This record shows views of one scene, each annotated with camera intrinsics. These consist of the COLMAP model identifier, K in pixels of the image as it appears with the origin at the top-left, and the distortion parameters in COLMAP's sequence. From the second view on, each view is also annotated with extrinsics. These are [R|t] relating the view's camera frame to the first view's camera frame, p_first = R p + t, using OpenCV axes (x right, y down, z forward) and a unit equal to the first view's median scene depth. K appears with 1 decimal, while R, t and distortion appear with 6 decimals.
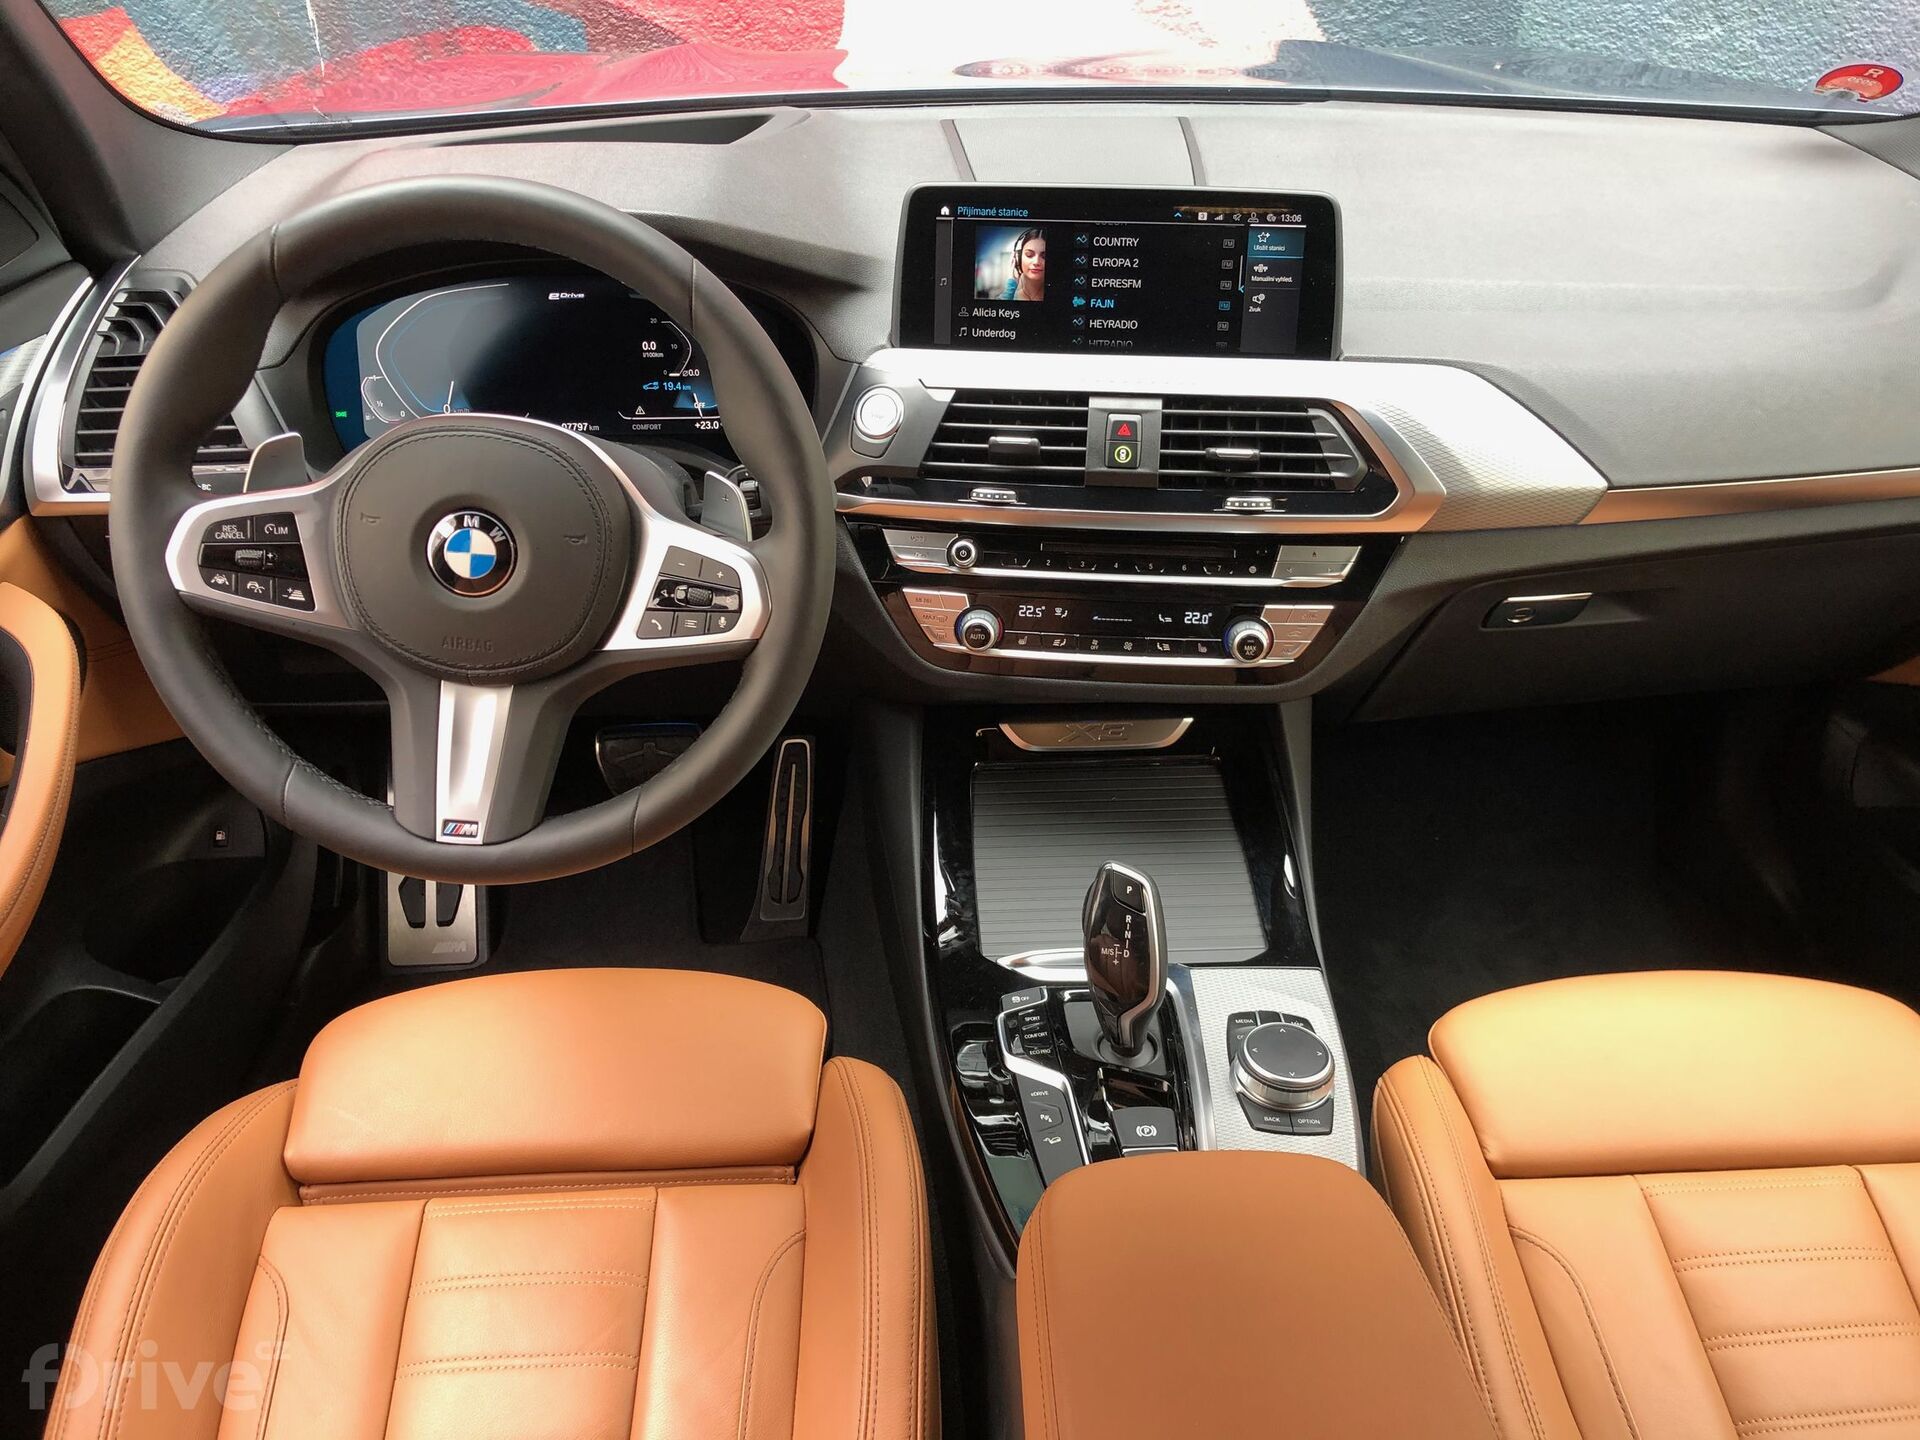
lens RADIAL K [[1569.1, 0, 960.3], [0, 1569.1, 715.8], [0, 0, 1]] dist [0.015460, 0.004713]
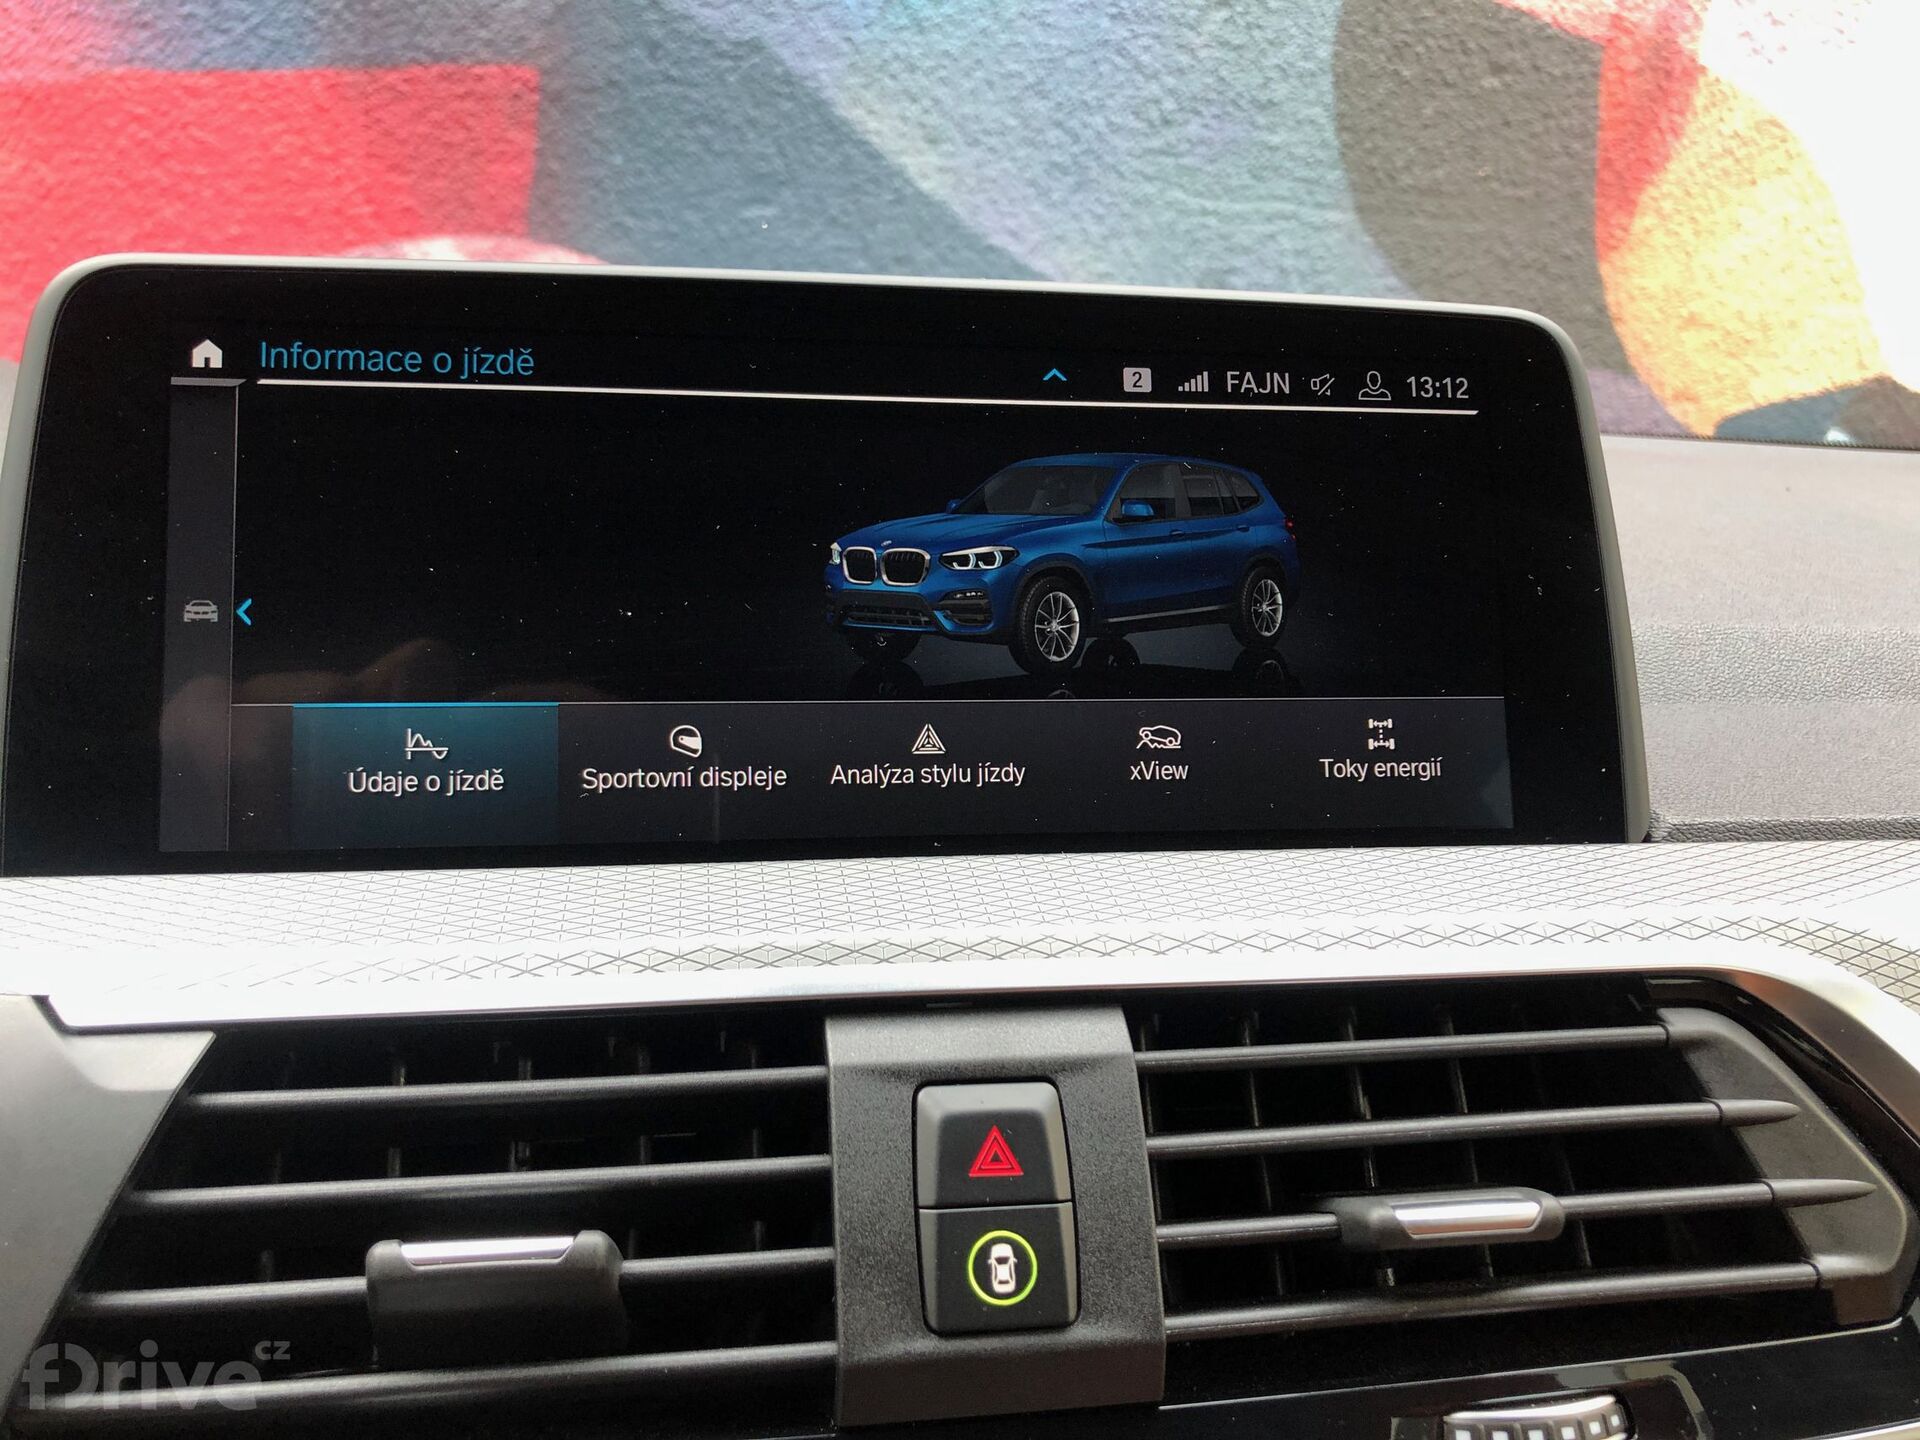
lens RADIAL K [[1569.1, 0, 956.2], [0, 1569.1, 714.0], [0, 0, 1]] dist [0.015460, 0.004713]
pose [[0.954075, -0.008474, 0.299448, 0.031154], [0.125118, 0.919511, -0.372619, -0.156033], [-0.272188, 0.392973, 0.878343, 0.773396]]
